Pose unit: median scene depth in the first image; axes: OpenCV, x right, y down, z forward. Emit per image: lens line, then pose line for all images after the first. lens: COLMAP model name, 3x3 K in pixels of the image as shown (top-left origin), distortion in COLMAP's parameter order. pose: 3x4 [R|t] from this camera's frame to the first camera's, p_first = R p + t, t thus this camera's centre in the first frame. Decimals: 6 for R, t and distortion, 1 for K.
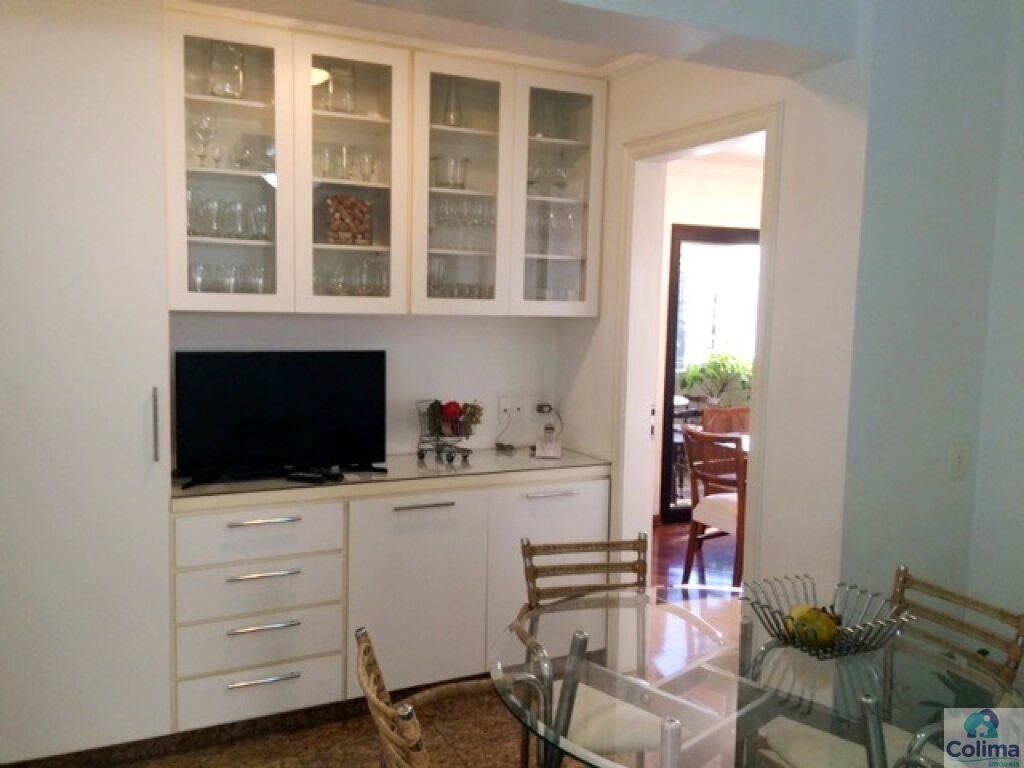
lens RADIAL K [[860.0, 0, 511.6], [0, 860.0, 383.4], [0, 0, 1]] dist [-0.000562, -0.000843]
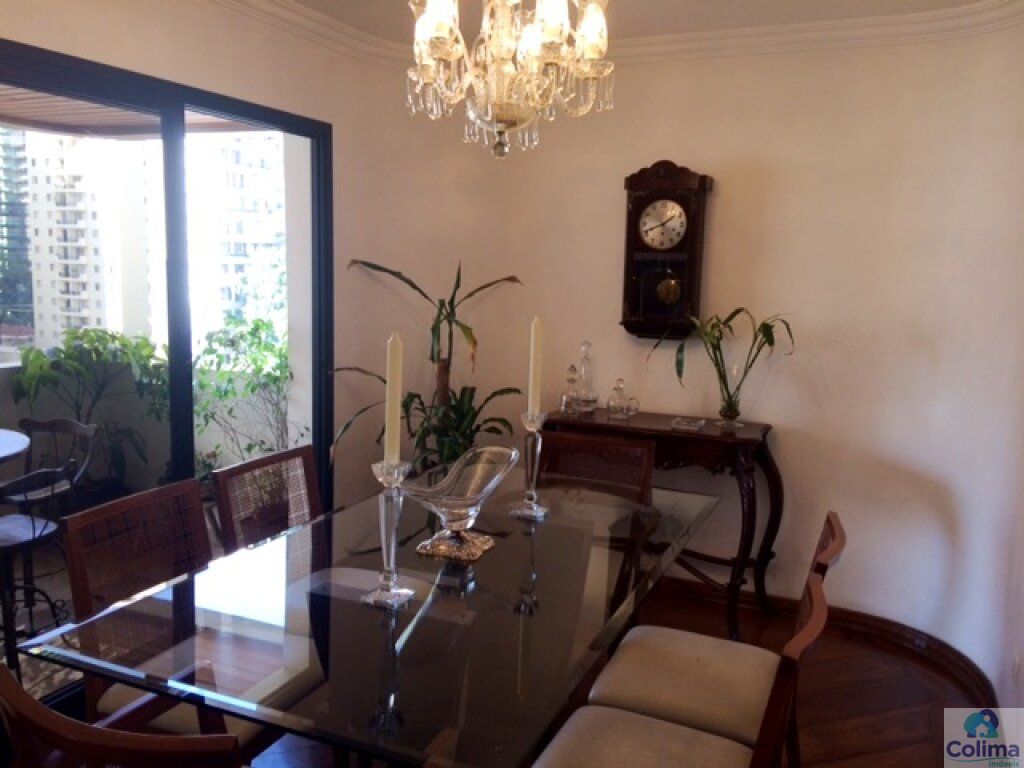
lens RADIAL K [[860.0, 0, 512.2], [0, 860.0, 383.6], [0, 0, 1]] dist [-0.000562, -0.000843]
pose [[0.762500, -0.092020, 0.640411, 0.093082], [0.043100, 0.994860, 0.091634, -0.039924], [-0.645551, -0.042269, 0.762546, 0.400676]]
